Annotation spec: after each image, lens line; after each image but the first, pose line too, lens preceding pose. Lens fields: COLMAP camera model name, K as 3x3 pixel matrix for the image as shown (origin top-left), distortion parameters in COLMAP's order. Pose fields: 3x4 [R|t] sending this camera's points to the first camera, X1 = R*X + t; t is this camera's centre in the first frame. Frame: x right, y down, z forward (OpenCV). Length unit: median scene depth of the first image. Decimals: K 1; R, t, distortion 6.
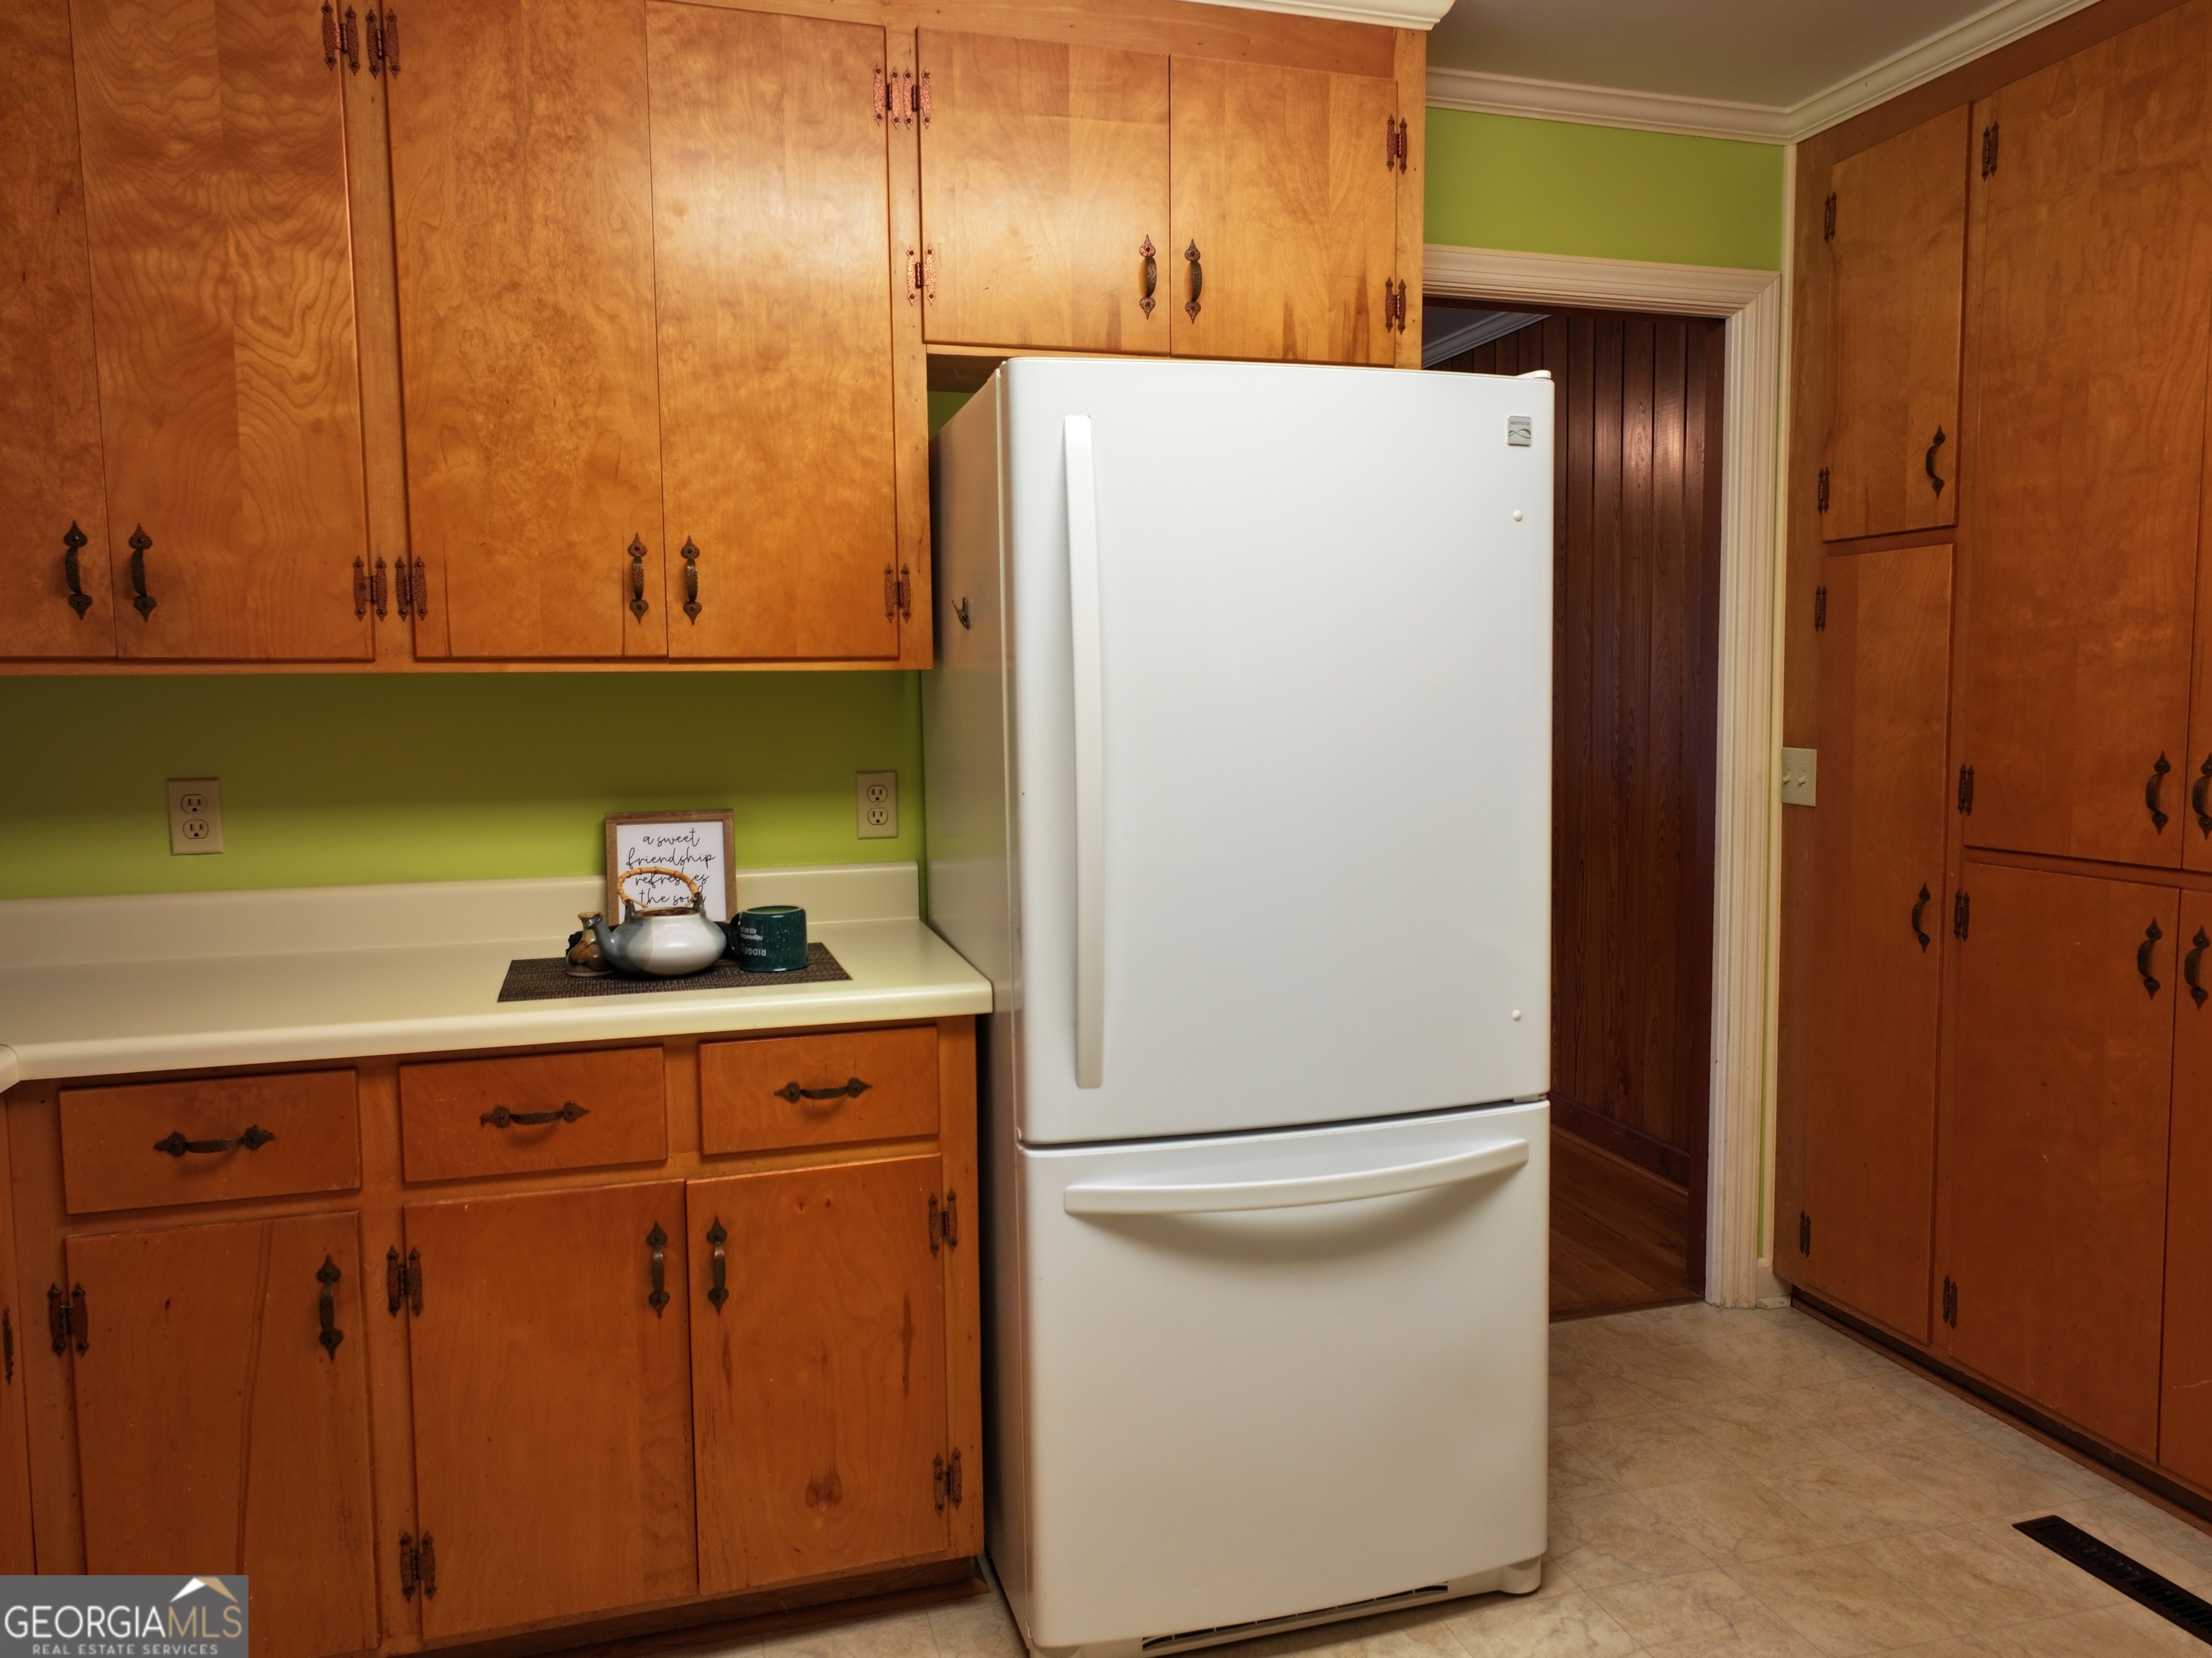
lens RADIAL K [[1556.7, 0, 1110.4], [0, 1556.7, 820.0], [0, 0, 1]] dist [-0.003901, 0.020002]
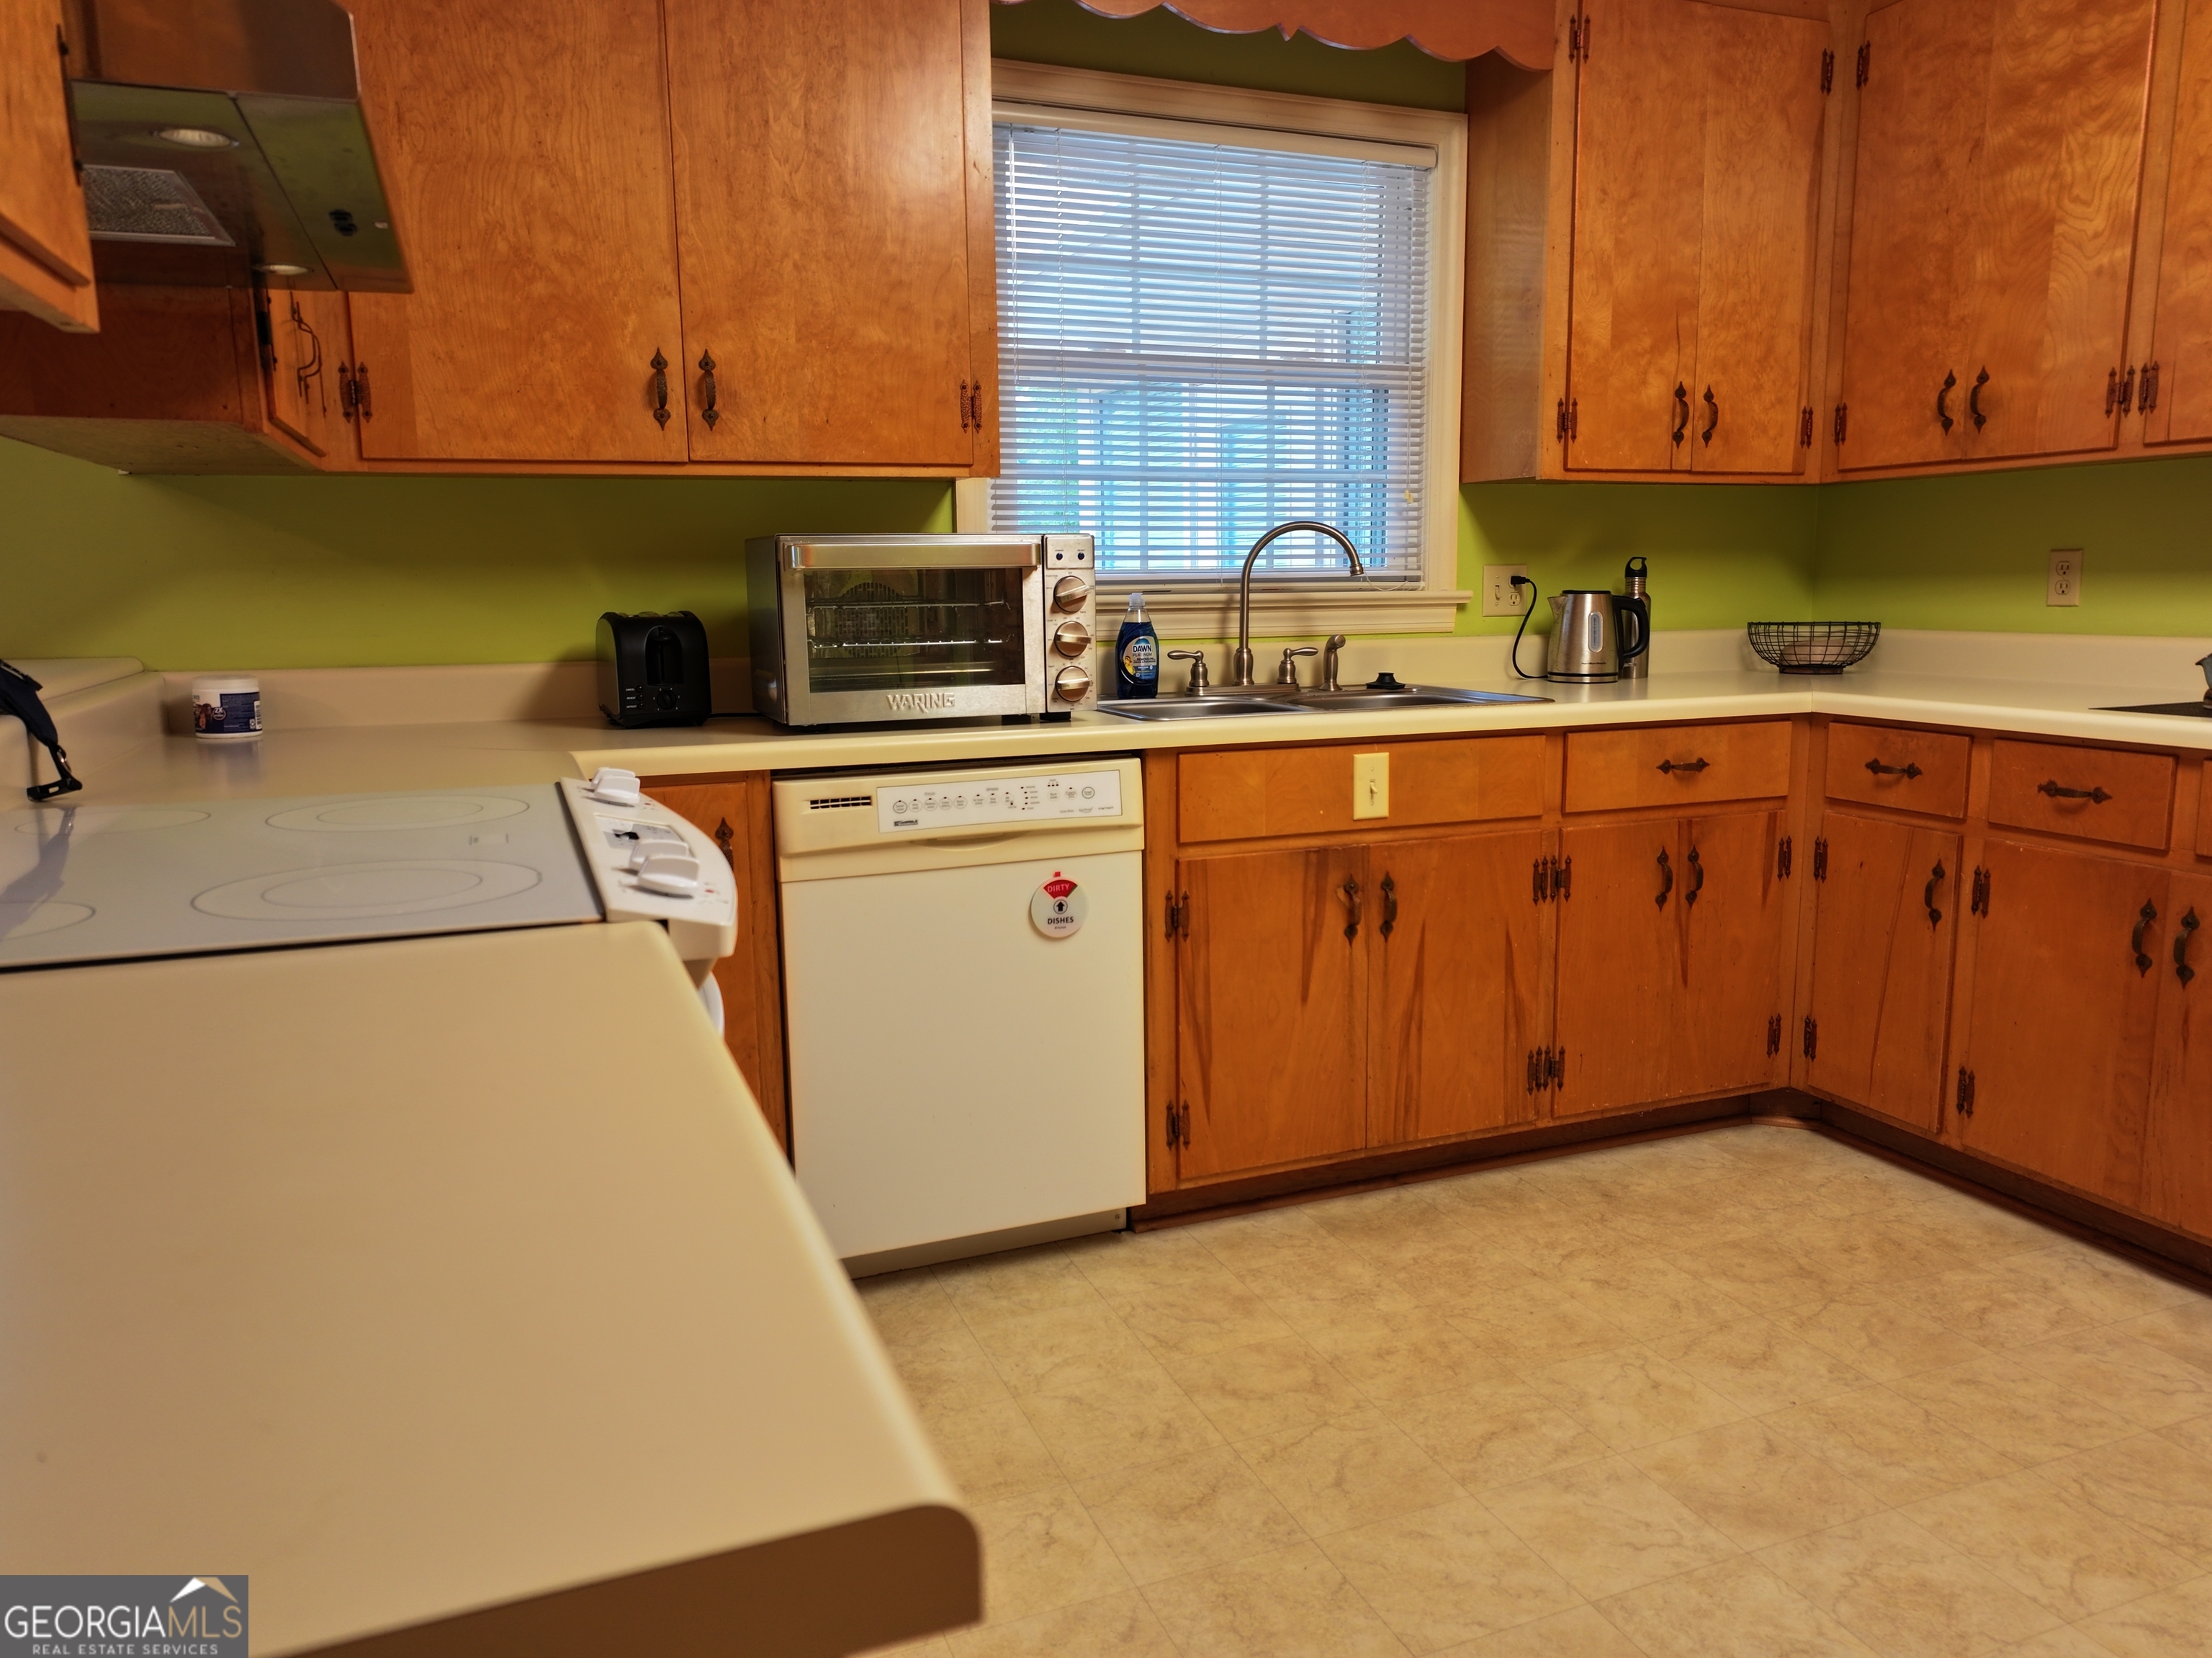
lens RADIAL K [[1556.7, 0, 1108.5], [0, 1556.7, 834.8], [0, 0, 1]] dist [-0.003901, 0.020002]
pose [[0.085178, 0.168399, -0.982032, 0.826710], [-0.075407, 0.983877, 0.162175, 0.069892], [0.993508, 0.060238, 0.096503, 0.061145]]
